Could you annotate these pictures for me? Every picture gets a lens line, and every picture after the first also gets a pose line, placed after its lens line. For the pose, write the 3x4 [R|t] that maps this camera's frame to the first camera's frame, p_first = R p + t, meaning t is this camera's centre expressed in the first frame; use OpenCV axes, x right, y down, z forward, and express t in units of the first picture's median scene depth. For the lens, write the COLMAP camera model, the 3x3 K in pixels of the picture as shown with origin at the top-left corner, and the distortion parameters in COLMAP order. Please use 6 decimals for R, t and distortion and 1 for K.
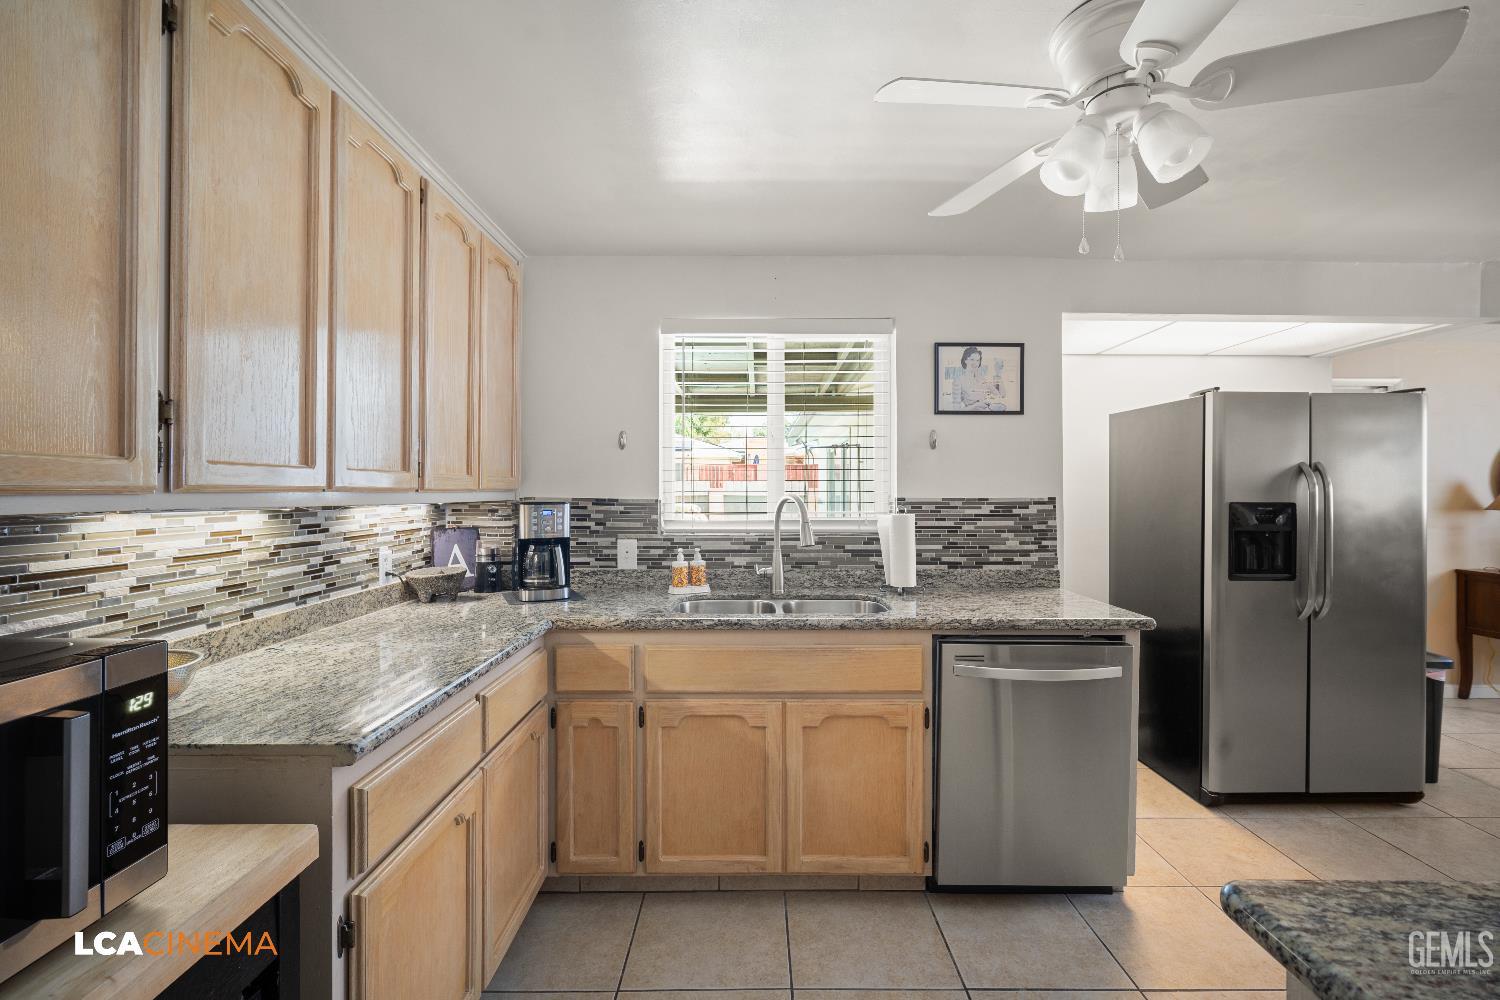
lens RADIAL K [[659.4, 0, 750.4], [0, 659.4, 493.8], [0, 0, 1]] dist [-0.001102, -0.000281]
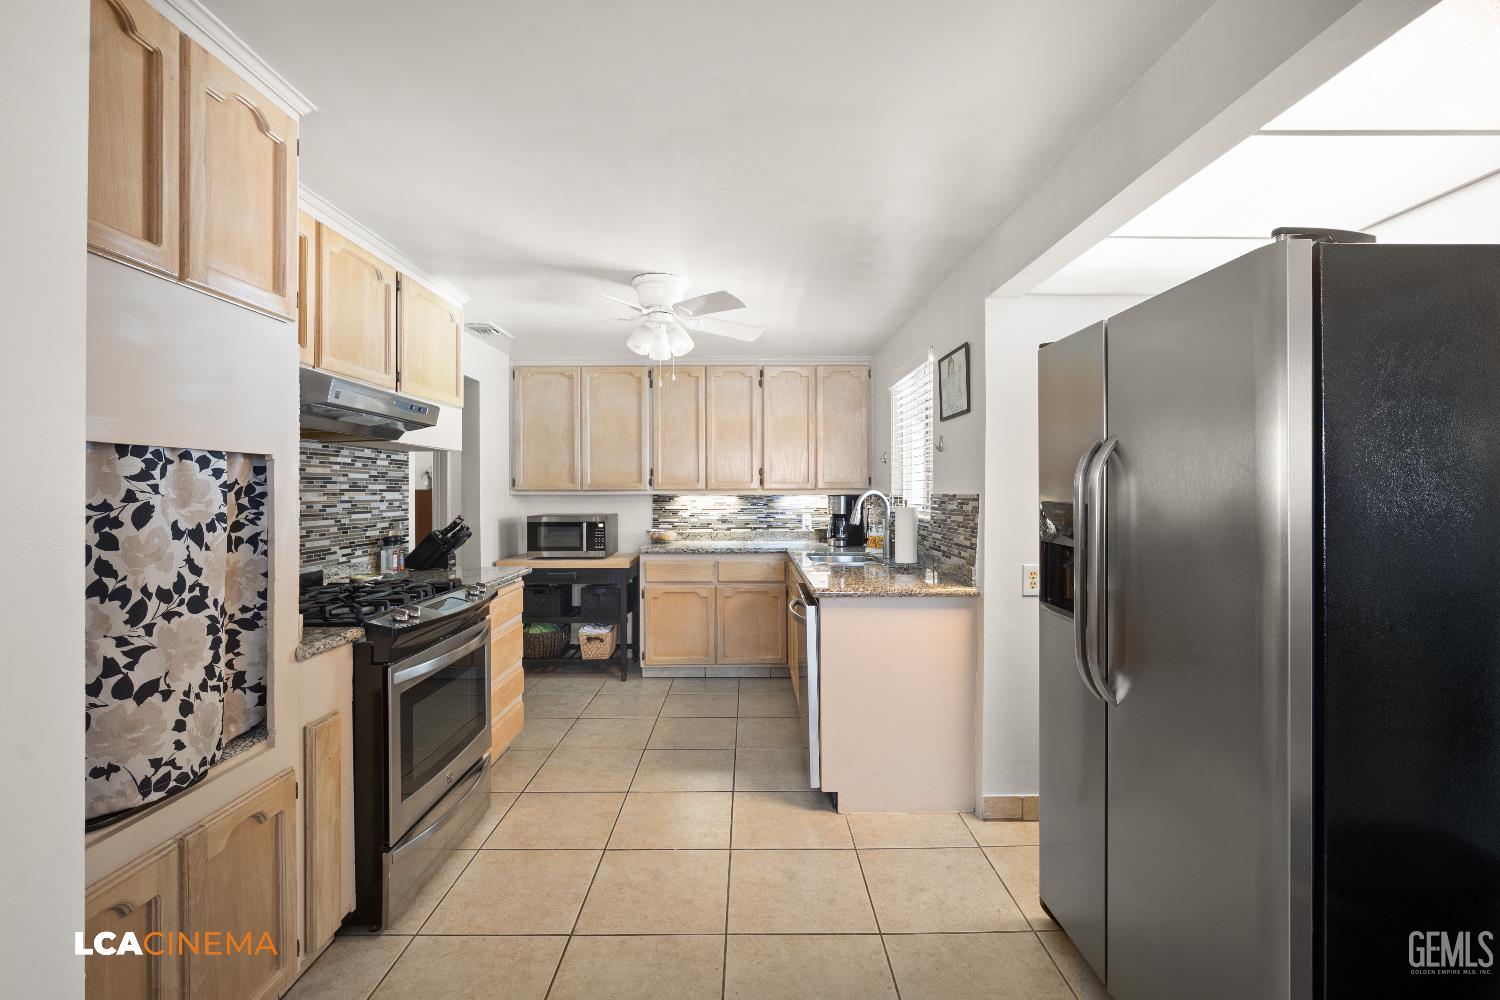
lens RADIAL K [[659.4, 0, 750.4], [0, 659.4, 493.8], [0, 0, 1]] dist [-0.001102, -0.000281]
pose [[-0.000134, -0.000277, -1.000000, 2.391221], [-0.001331, 0.999999, -0.000277, 0.014759], [0.999999, 0.001331, -0.000134, 1.114434]]
